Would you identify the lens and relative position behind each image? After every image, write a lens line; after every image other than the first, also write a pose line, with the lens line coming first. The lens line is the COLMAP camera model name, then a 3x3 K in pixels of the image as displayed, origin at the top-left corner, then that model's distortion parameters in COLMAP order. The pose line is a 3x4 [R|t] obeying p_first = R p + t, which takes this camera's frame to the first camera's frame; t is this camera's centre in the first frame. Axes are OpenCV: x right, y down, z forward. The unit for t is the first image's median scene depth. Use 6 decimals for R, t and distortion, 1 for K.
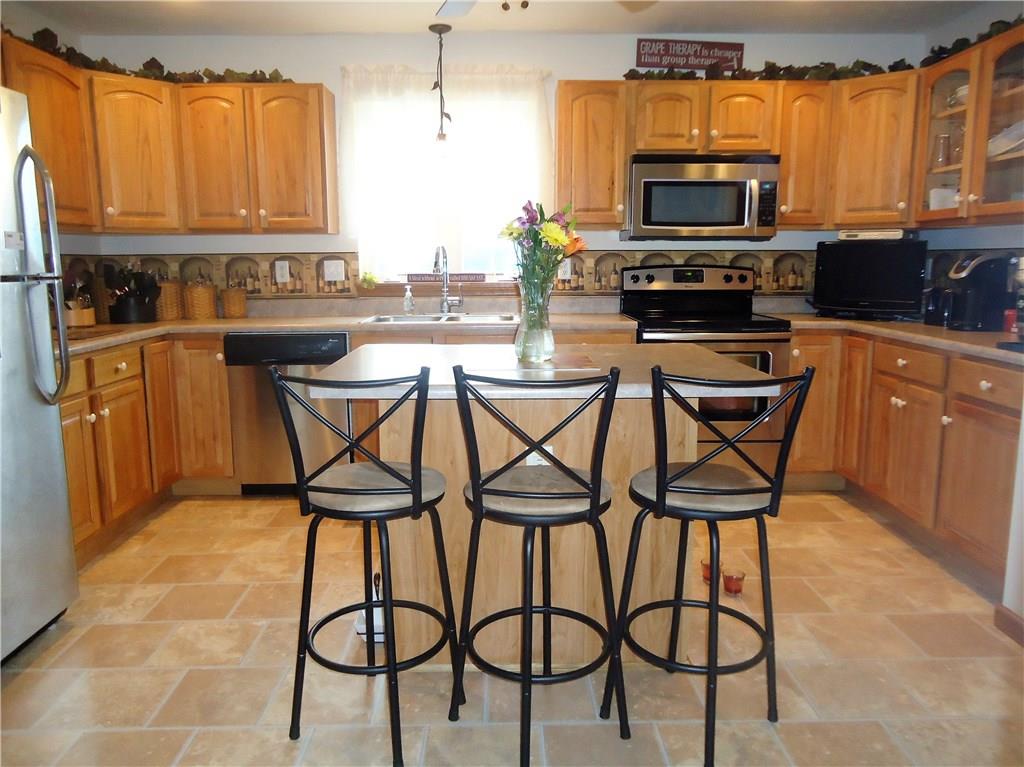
lens RADIAL K [[763.9, 0, 512.5], [0, 763.9, 384.5], [0, 0, 1]] dist [-0.005712, 0.003449]
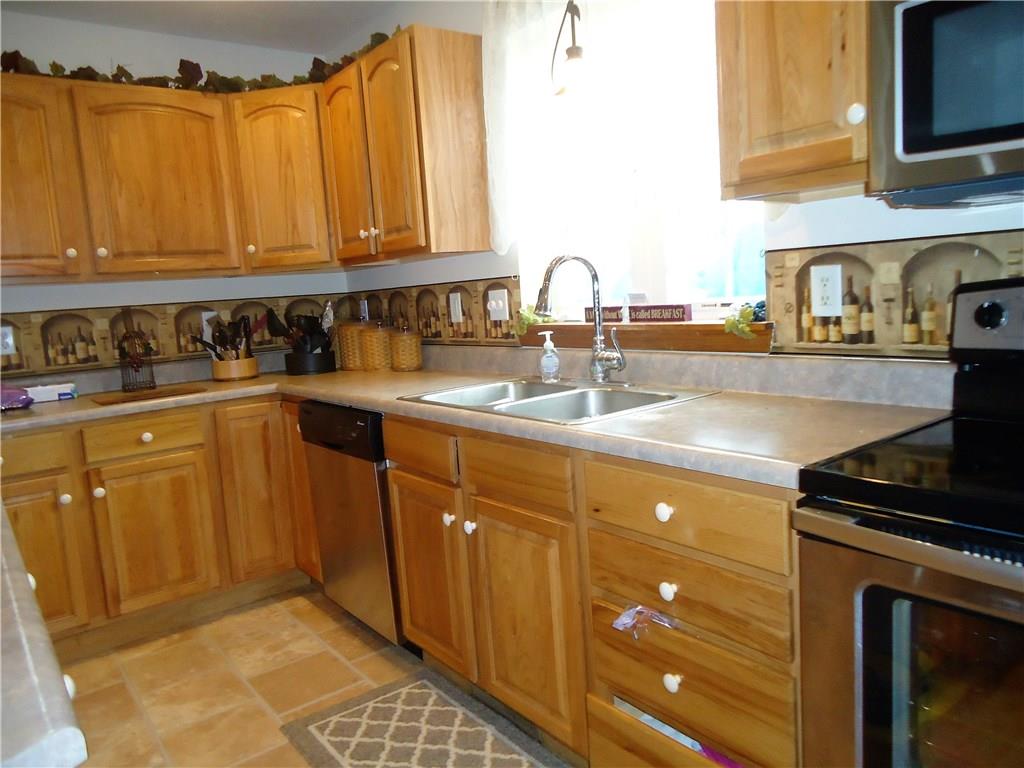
lens RADIAL K [[742.0, 0, 513.4], [0, 742.0, 381.5], [0, 0, 1]] dist [-0.003804, 0.001662]
pose [[0.590710, 0.065622, -0.804211, 0.326433], [-0.064892, 0.997323, 0.033714, -0.117430], [0.804271, 0.032272, 0.593386, 0.701064]]
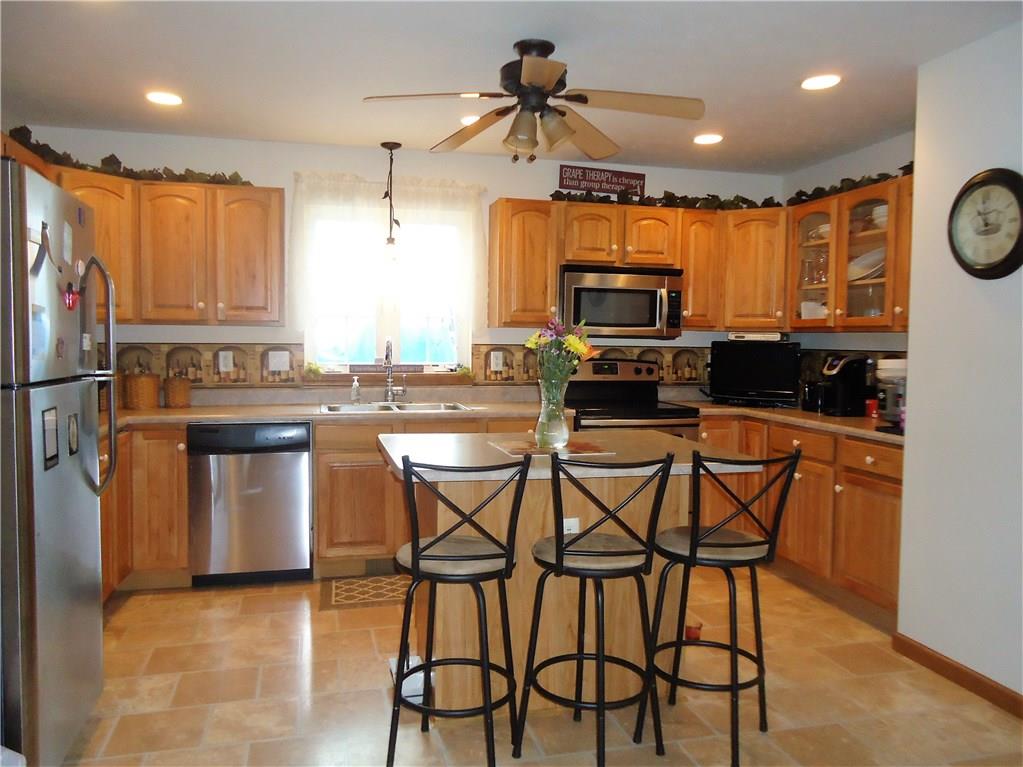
lens RADIAL K [[799.2, 0, 515.1], [0, 799.2, 381.1], [0, 0, 1]] dist [-0.002233, -0.003294]
pose [[0.972559, 0.003114, 0.232634, -0.193346], [0.021972, 0.994212, -0.105167, -0.001787], [-0.231615, 0.107392, 0.966862, -0.126493]]
